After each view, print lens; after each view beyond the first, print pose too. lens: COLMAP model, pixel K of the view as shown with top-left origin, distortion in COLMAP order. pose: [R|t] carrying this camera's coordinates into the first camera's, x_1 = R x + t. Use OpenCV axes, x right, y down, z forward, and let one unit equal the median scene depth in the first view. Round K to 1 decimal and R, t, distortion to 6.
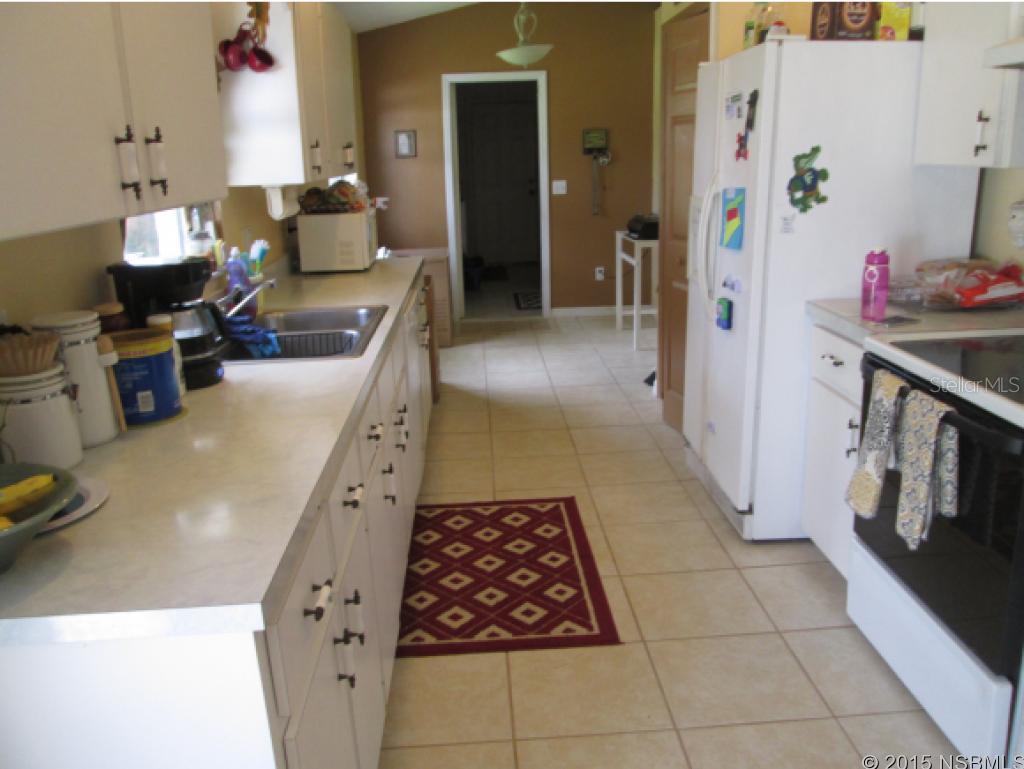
lens RADIAL K [[865.0, 0, 492.8], [0, 865.0, 383.2], [0, 0, 1]] dist [-0.040081, 0.014987]
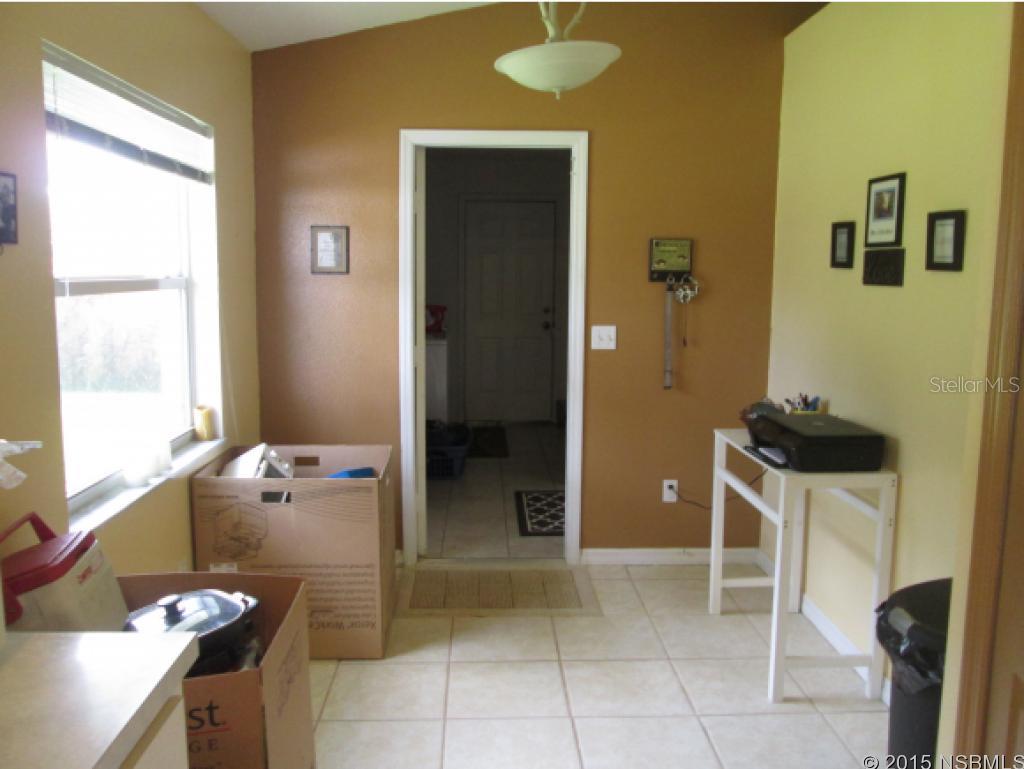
lens RADIAL K [[865.0, 0, 492.8], [0, 865.0, 383.2], [0, 0, 1]] dist [-0.040081, 0.014987]
pose [[0.999098, 0.042178, -0.004944, 0.009566], [-0.042466, 0.991316, -0.124458, -0.126630], [-0.000348, 0.124556, 0.992212, 0.455124]]
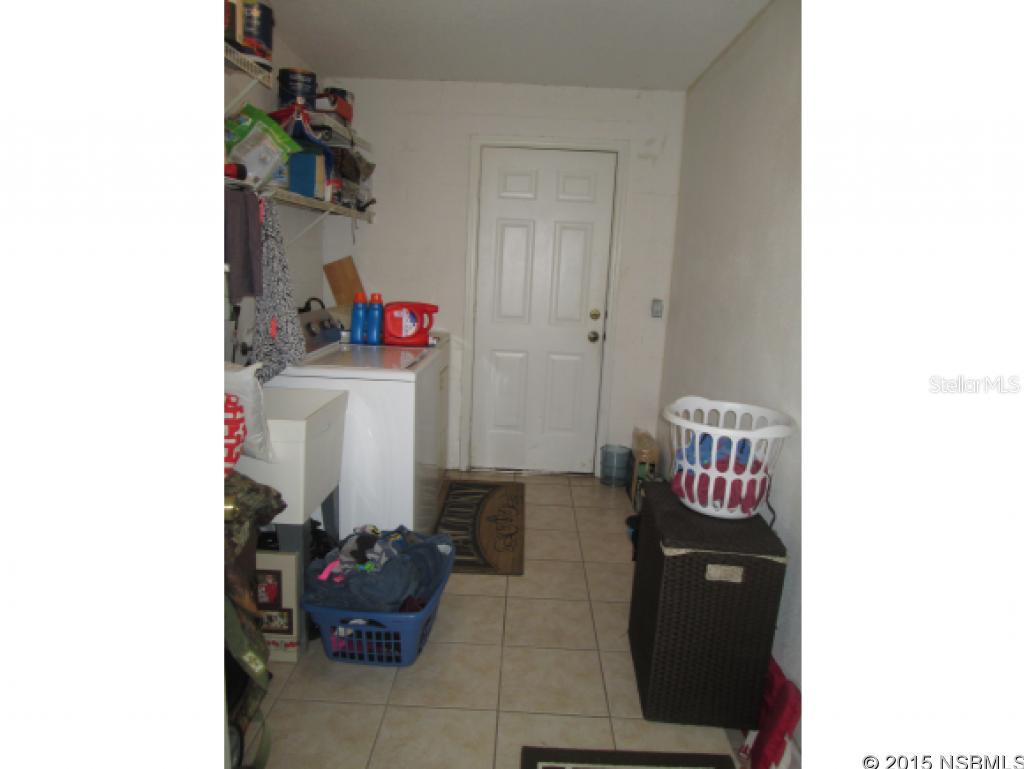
lens RADIAL K [[865.0, 0, 492.8], [0, 865.0, 383.2], [0, 0, 1]] dist [-0.040081, 0.014987]
pose [[0.995064, 0.089281, -0.043315, 0.018254], [-0.093636, 0.989292, -0.111953, -0.213276], [0.032856, 0.115457, 0.992769, 0.817404]]
